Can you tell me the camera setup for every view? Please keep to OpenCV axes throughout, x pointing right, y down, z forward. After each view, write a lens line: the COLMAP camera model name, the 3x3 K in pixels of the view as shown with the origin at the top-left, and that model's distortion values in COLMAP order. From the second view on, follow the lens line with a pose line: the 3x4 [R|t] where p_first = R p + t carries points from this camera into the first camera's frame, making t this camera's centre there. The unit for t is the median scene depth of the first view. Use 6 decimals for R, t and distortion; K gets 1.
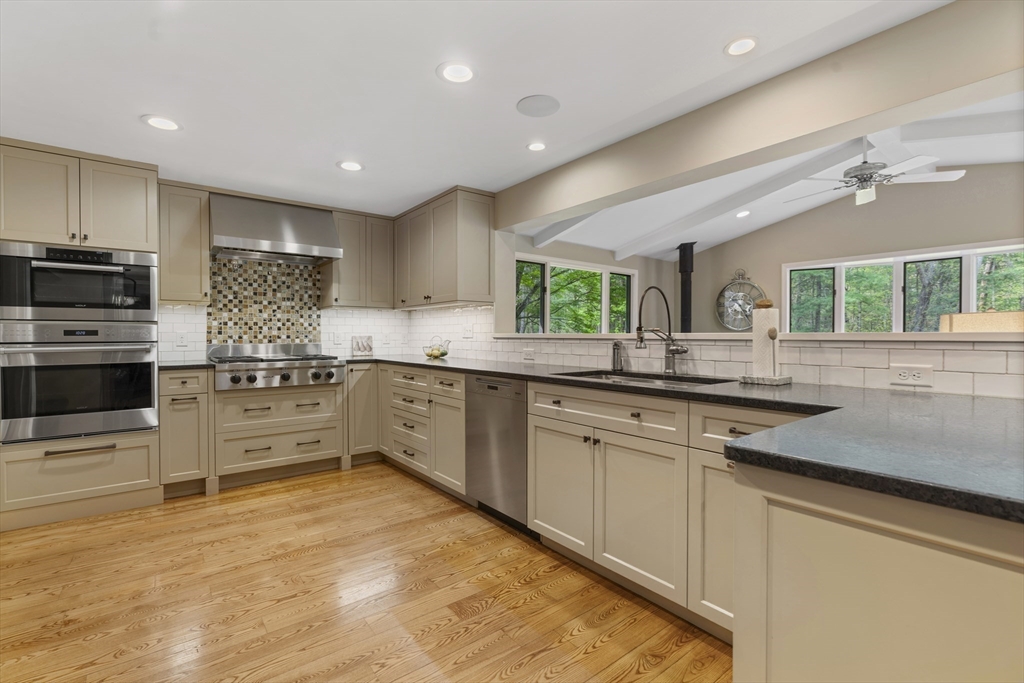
lens RADIAL K [[463.3, 0, 508.0], [0, 463.3, 340.1], [0, 0, 1]] dist [-0.004890, 0.002423]
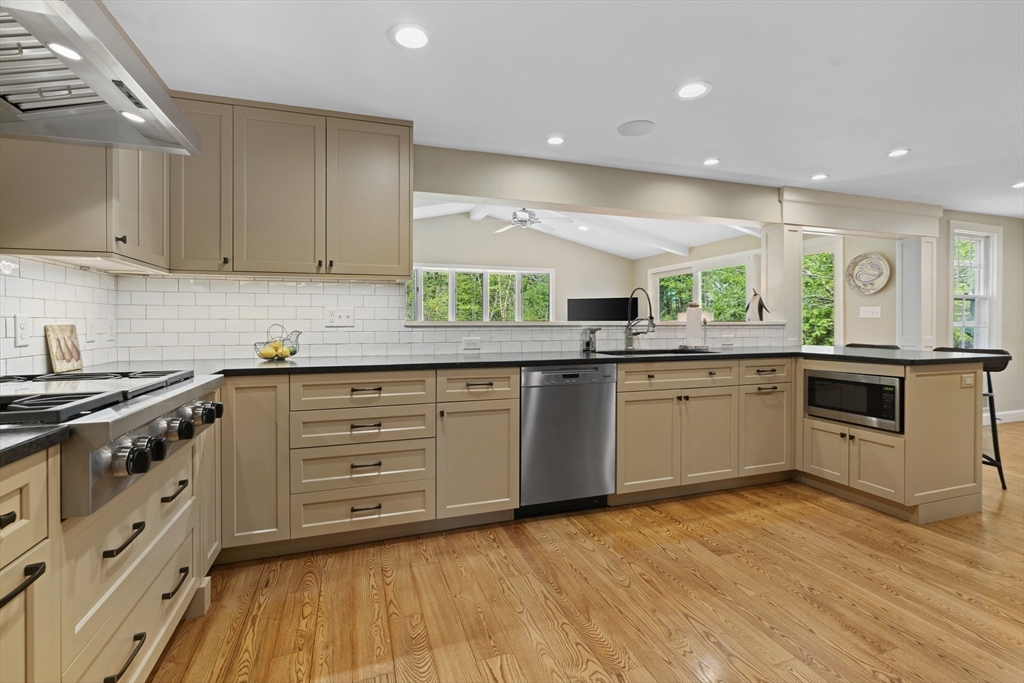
lens RADIAL K [[463.3, 0, 514.1], [0, 463.3, 322.8], [0, 0, 1]] dist [-0.004890, 0.002423]
pose [[0.317190, -0.001583, 0.948361, -0.964104], [0.011205, 0.999935, -0.002078, -0.009072], [-0.948296, 0.011285, 0.317187, 0.769489]]
